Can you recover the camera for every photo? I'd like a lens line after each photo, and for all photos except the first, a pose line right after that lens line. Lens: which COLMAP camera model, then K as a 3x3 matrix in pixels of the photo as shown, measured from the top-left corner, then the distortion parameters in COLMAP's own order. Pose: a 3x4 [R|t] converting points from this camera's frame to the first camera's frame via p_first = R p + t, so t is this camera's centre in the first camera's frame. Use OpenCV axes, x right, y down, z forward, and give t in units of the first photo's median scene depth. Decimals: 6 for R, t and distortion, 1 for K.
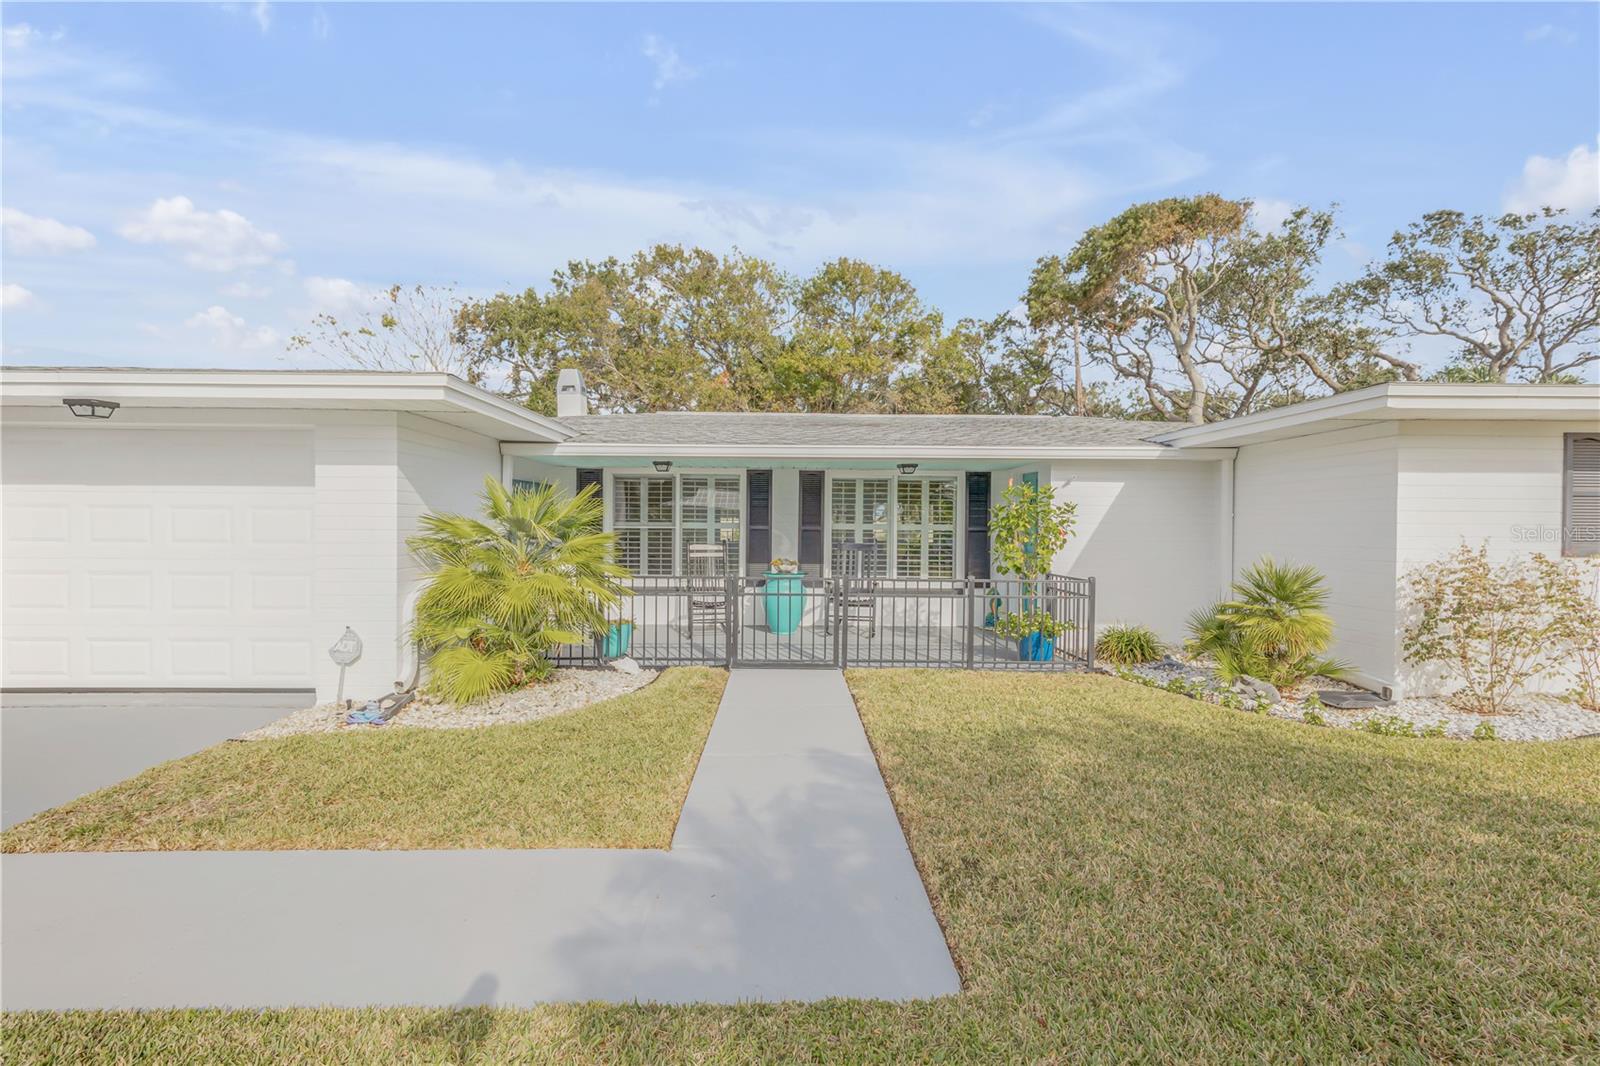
lens RADIAL K [[743.1, 0, 802.5], [0, 743.1, 527.0], [0, 0, 1]] dist [0.016656, 0.001491]
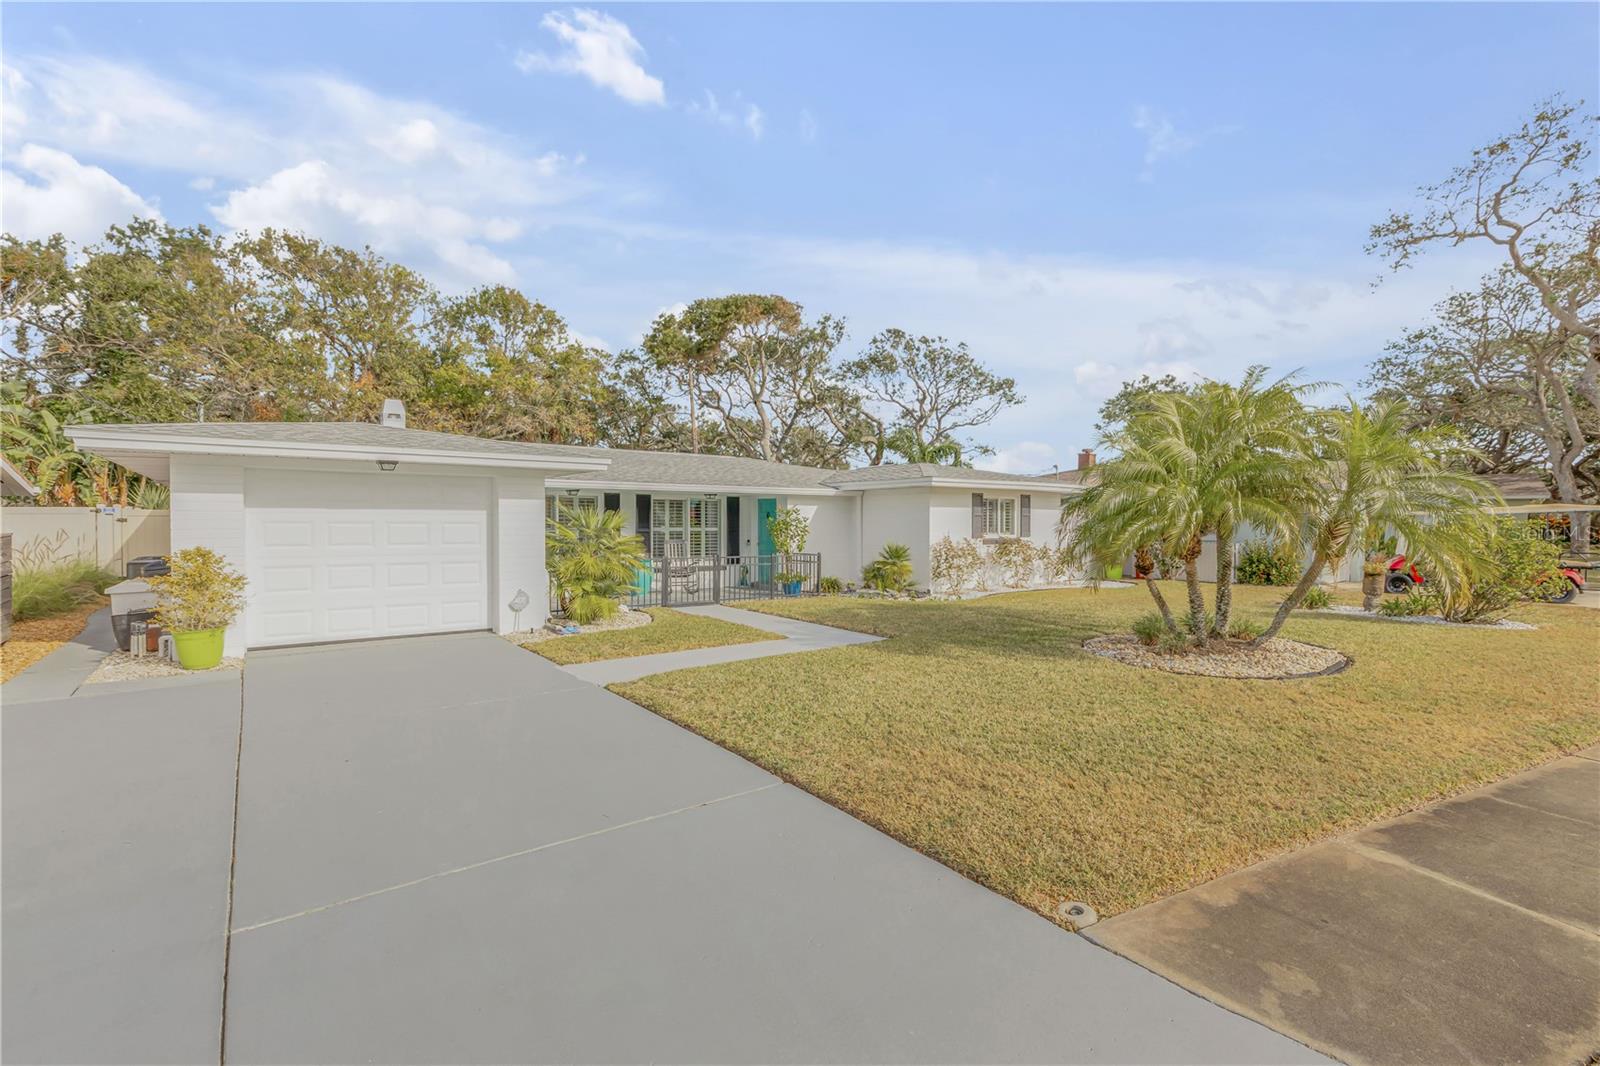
lens RADIAL K [[743.1, 0, 798.5], [0, 743.1, 532.0], [0, 0, 1]] dist [0.016656, 0.001491]
pose [[0.821043, -0.009652, 0.570785, -0.222365], [0.003272, 0.999920, 0.012201, -0.004351], [-0.570858, -0.008150, 0.821009, -0.180937]]
